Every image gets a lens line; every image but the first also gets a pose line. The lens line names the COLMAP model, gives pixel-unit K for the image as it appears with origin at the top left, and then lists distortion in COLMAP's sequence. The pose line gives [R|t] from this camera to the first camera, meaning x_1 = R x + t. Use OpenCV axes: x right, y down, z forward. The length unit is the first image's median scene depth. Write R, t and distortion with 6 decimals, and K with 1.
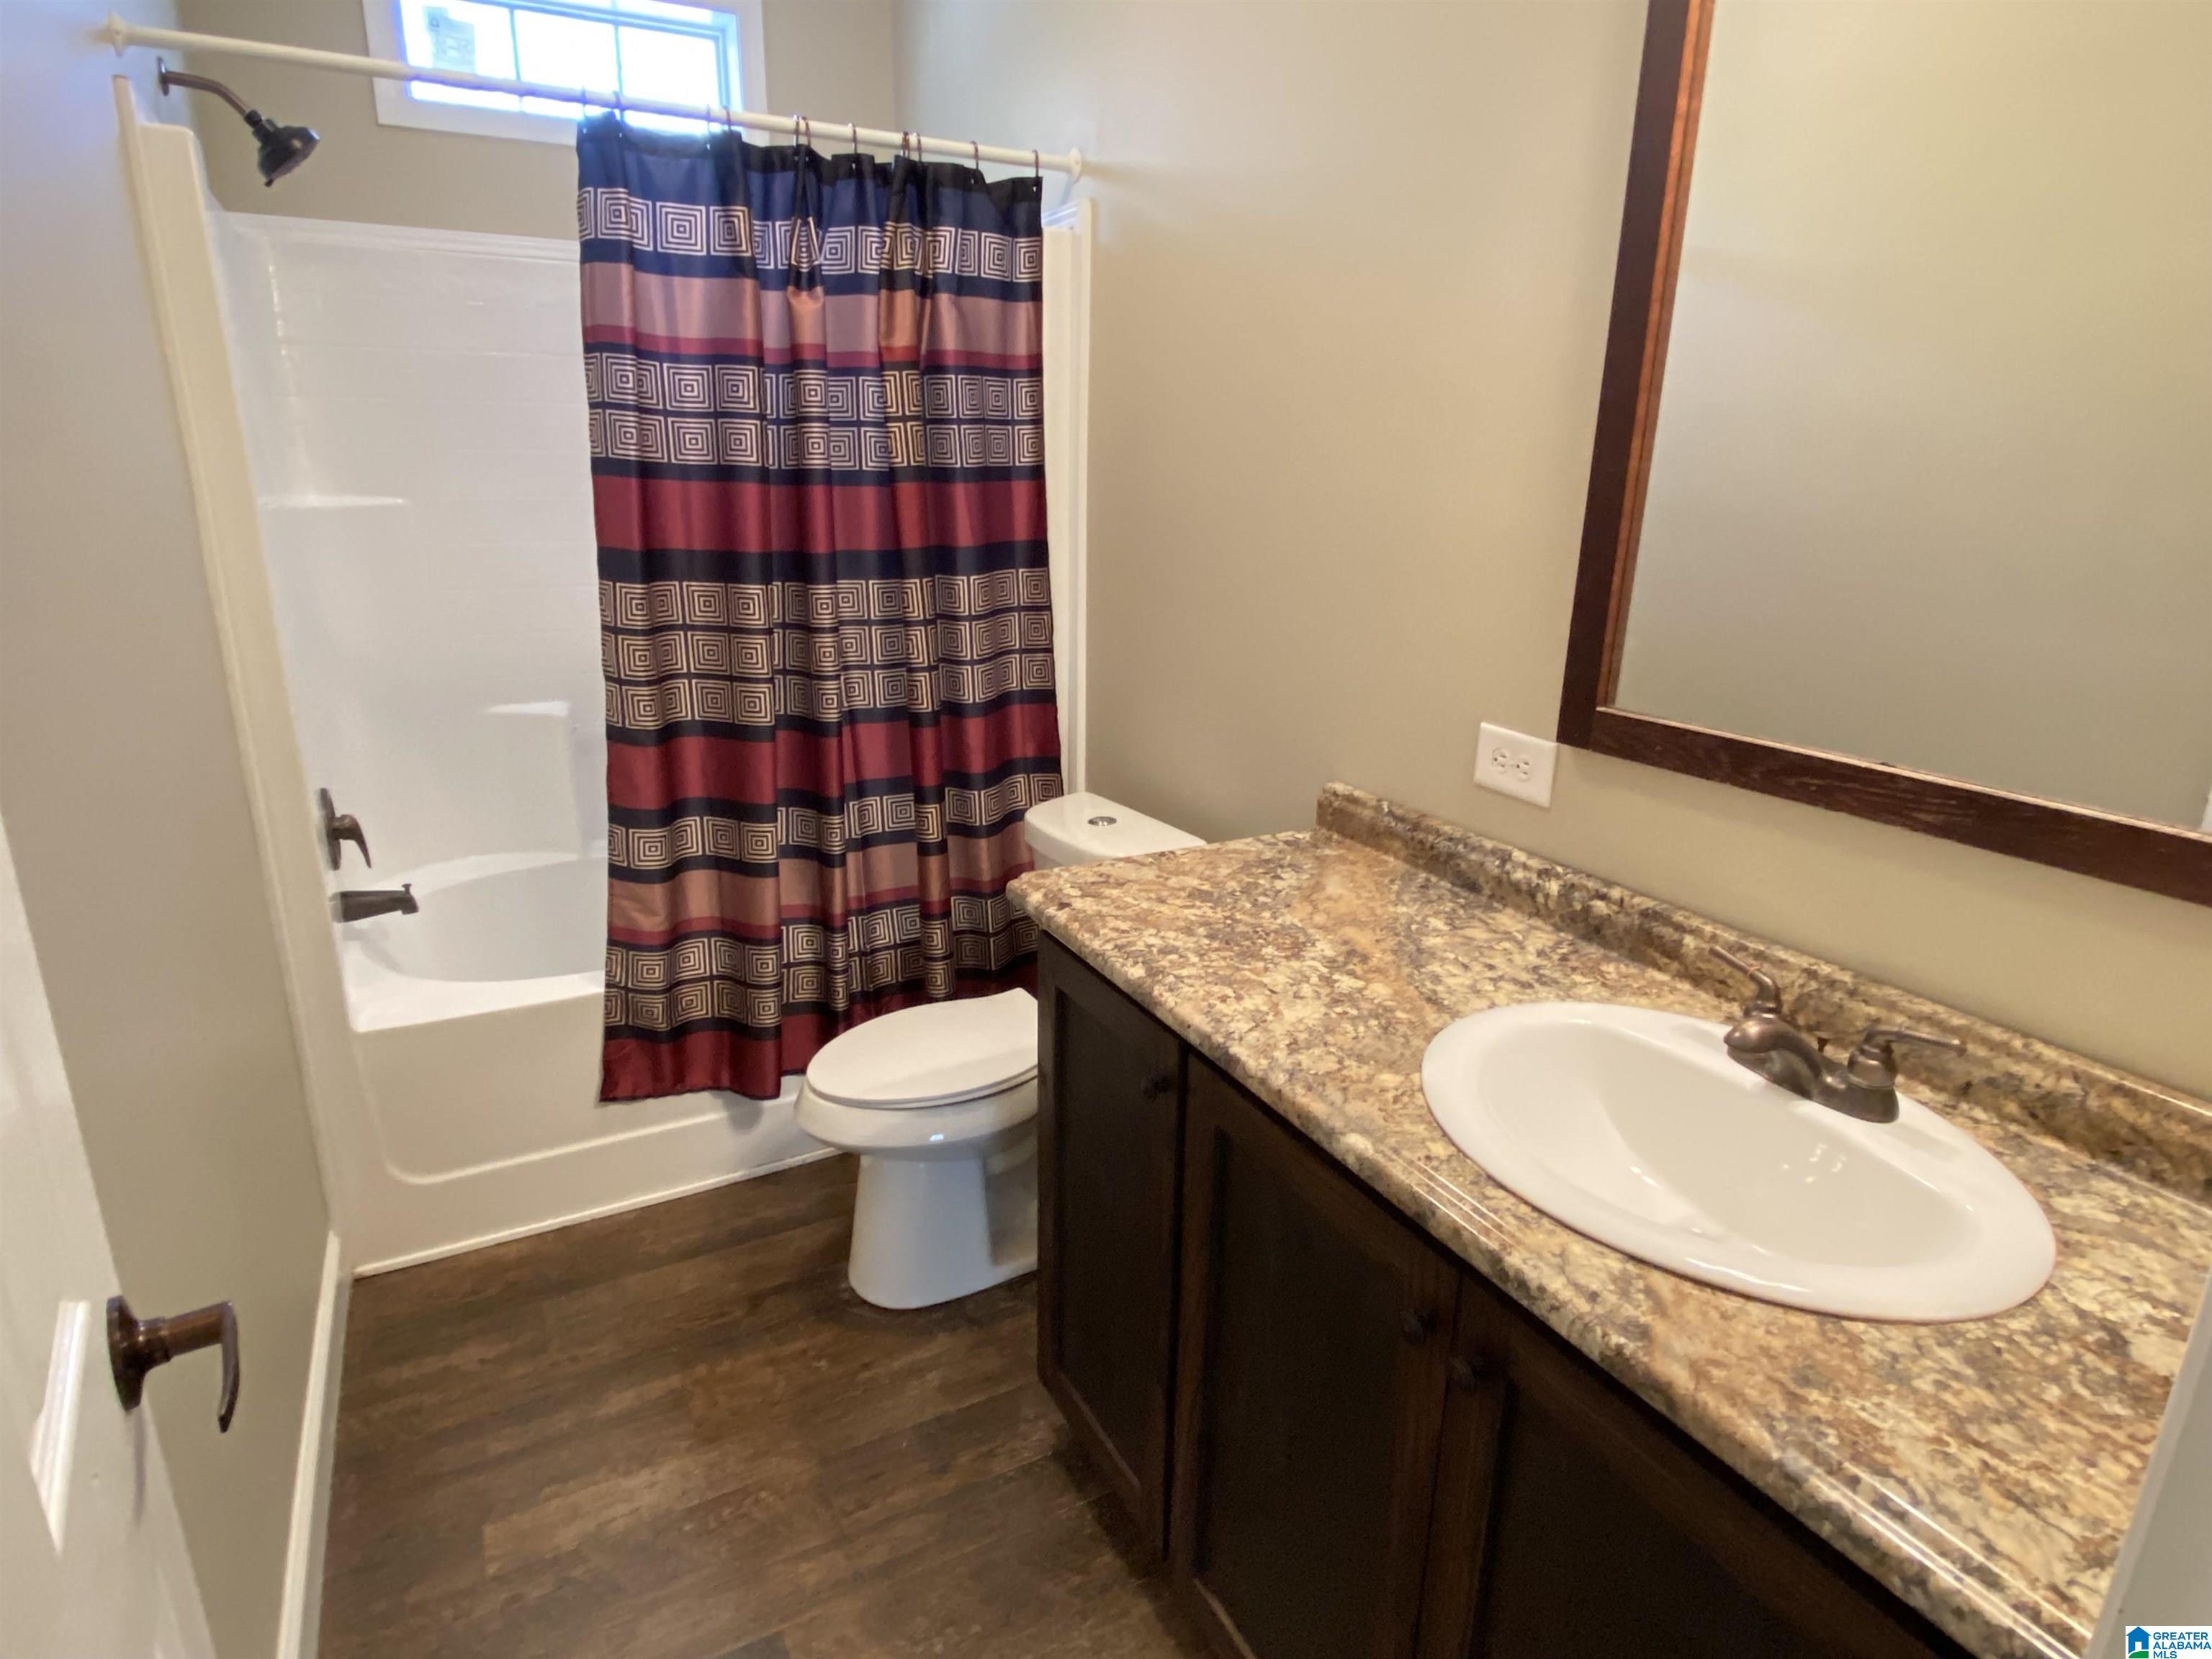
lens RADIAL K [[1234.5, 0, 1072.8], [0, 1234.5, 832.0], [0, 0, 1]] dist [0.049071, -0.078303]
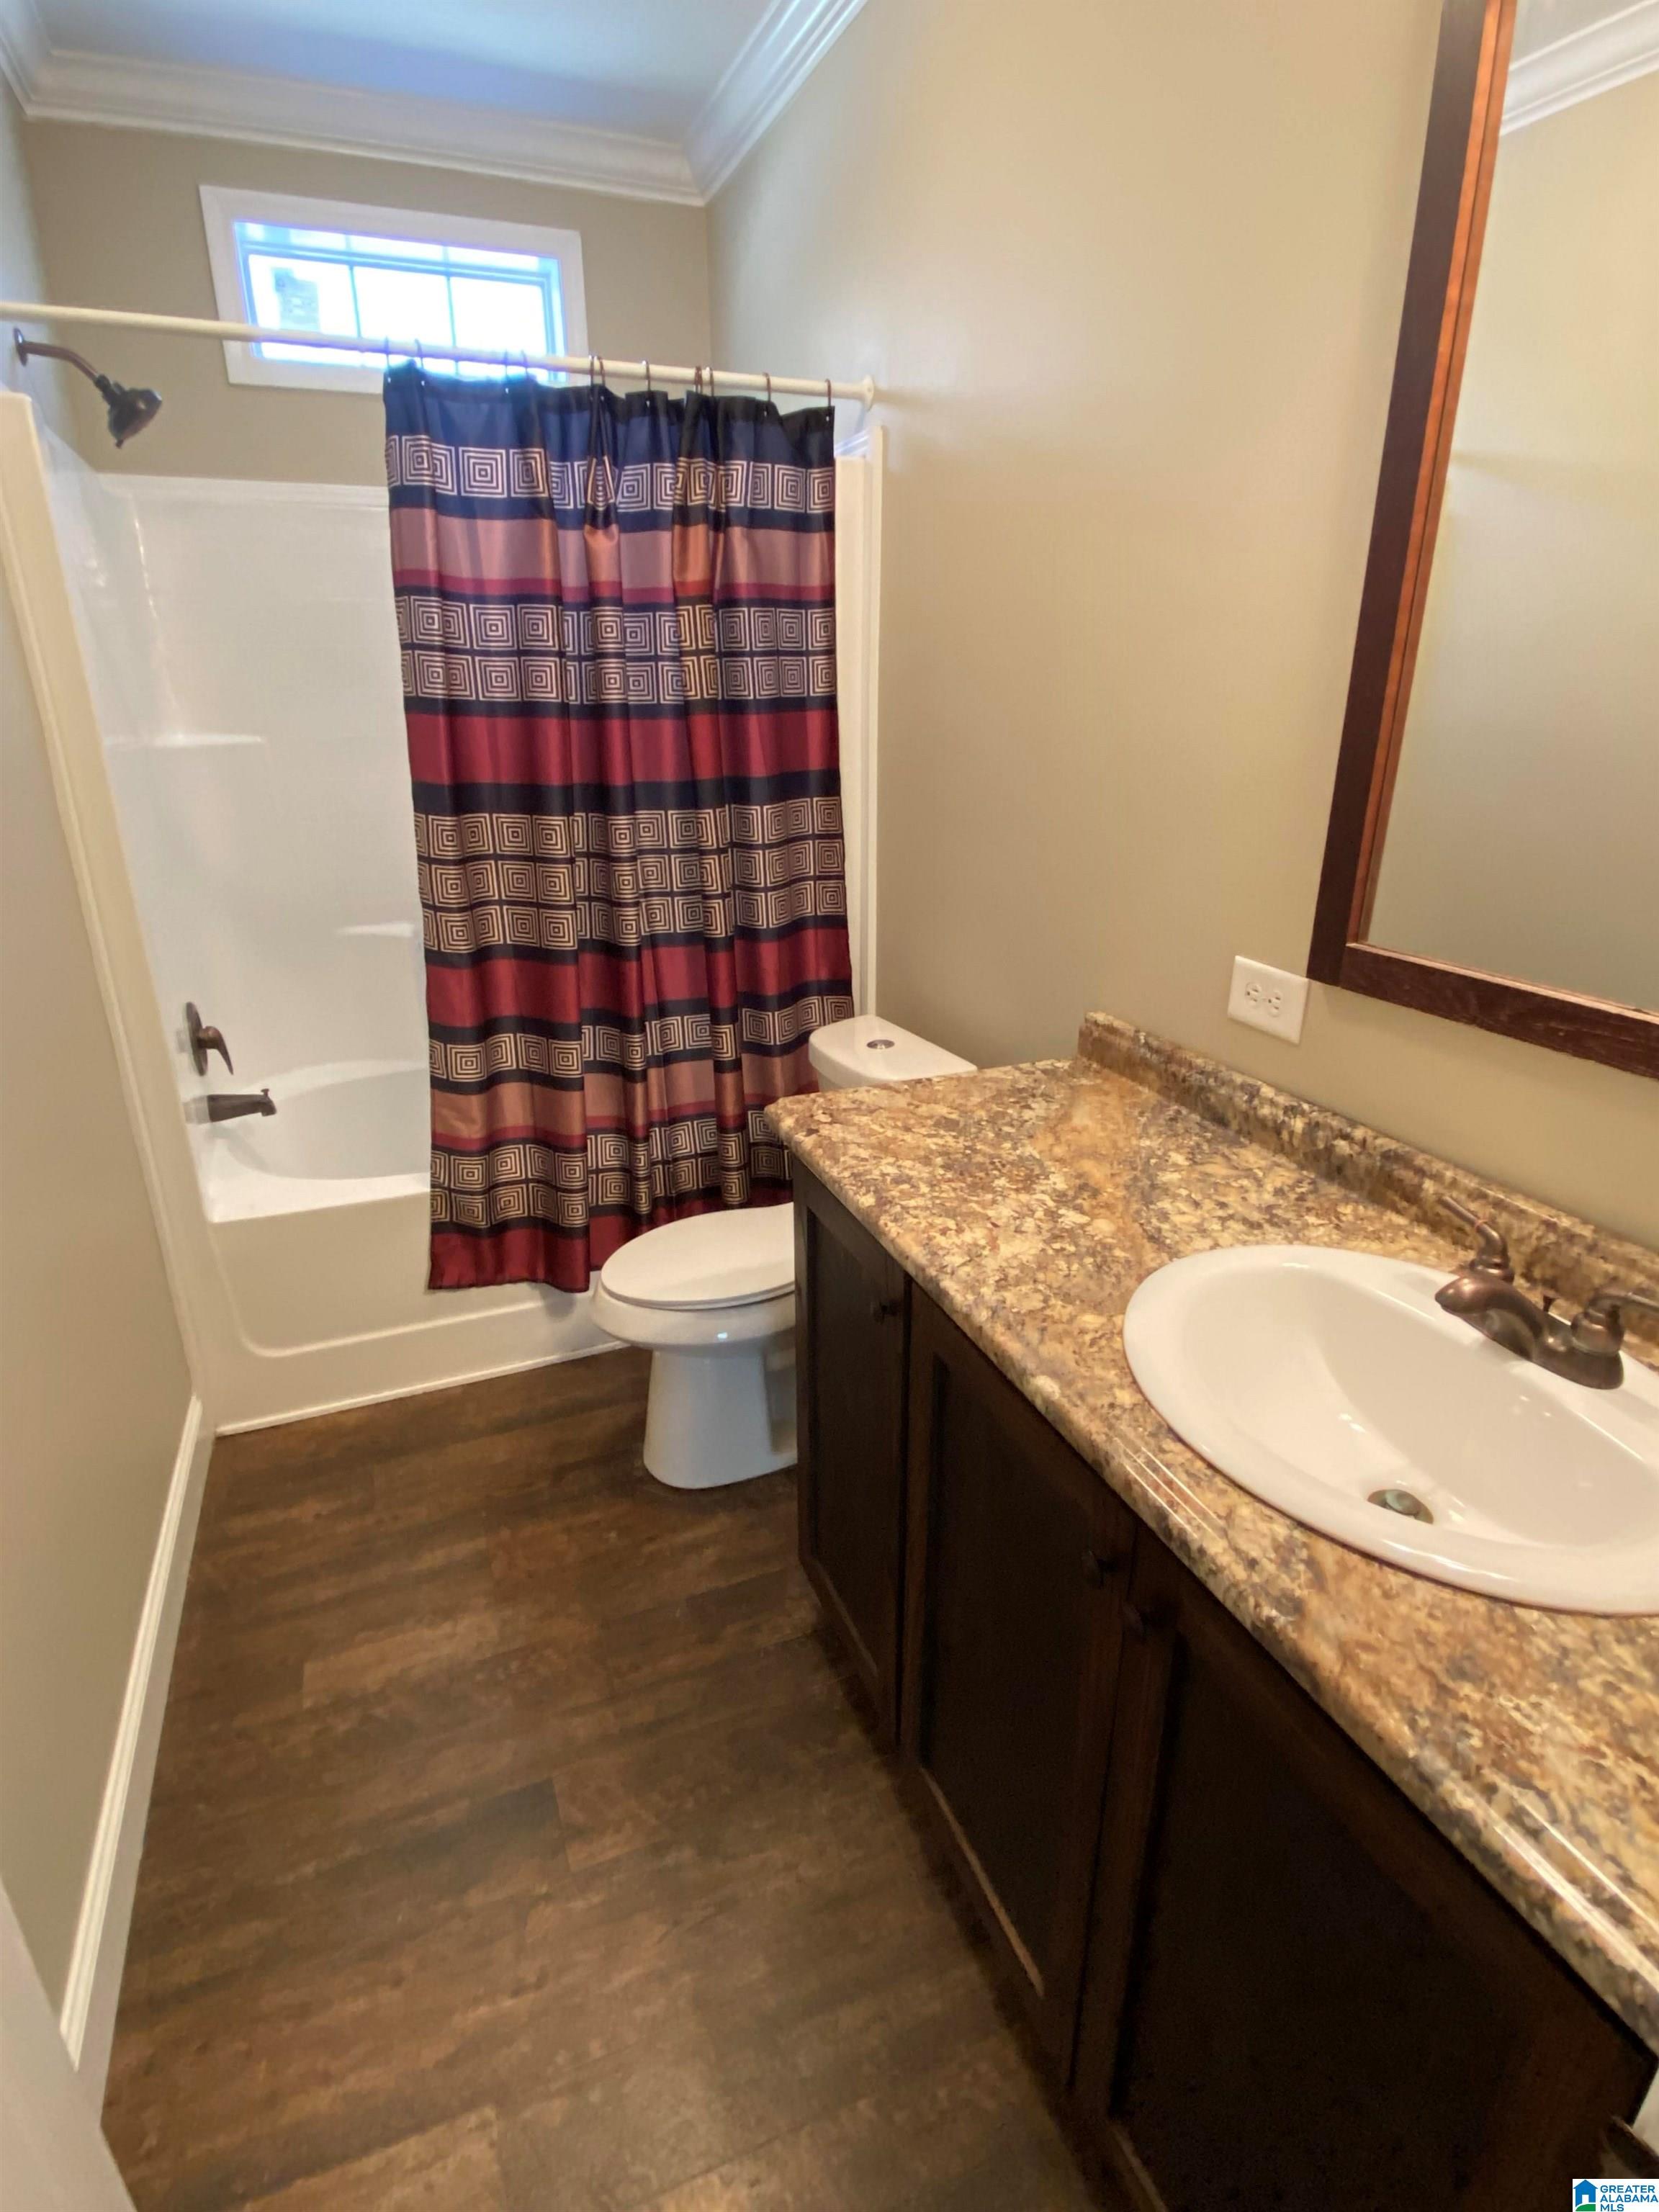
lens RADIAL K [[1124.9, 0, 829.5], [0, 1124.9, 1106.0], [0, 0, 1]] dist [0.042491, -0.066413]
pose [[0.994606, 0.020216, -0.101740, 0.084173], [-0.013565, 0.997751, 0.065643, -0.019759], [0.102839, -0.063909, 0.992643, 0.051091]]
